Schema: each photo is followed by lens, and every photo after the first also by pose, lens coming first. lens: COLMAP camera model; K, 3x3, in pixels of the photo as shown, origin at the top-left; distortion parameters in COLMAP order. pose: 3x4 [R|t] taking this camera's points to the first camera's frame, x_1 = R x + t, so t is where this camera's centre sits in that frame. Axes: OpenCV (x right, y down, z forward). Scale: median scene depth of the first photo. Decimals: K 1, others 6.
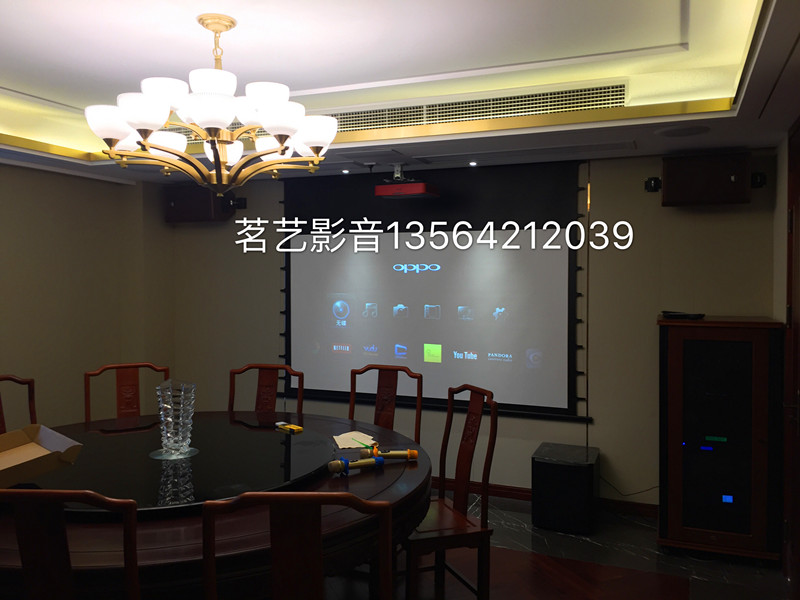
lens RADIAL K [[700.5, 0, 394.5], [0, 700.5, 281.3], [0, 0, 1]] dist [0.074514, -0.091899]
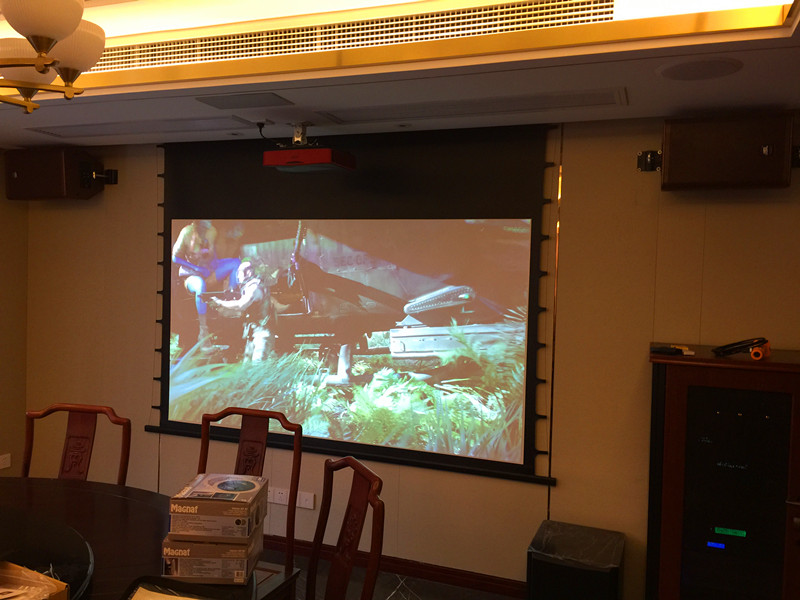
lens RADIAL K [[700.5, 0, 396.1], [0, 700.5, 297.1], [0, 0, 1]] dist [0.074514, -0.091899]
pose [[0.999435, 0.024049, 0.023494, 0.107898], [-0.024649, 0.999369, 0.025578, -0.011406], [-0.022864, -0.026143, 0.999397, 0.321529]]
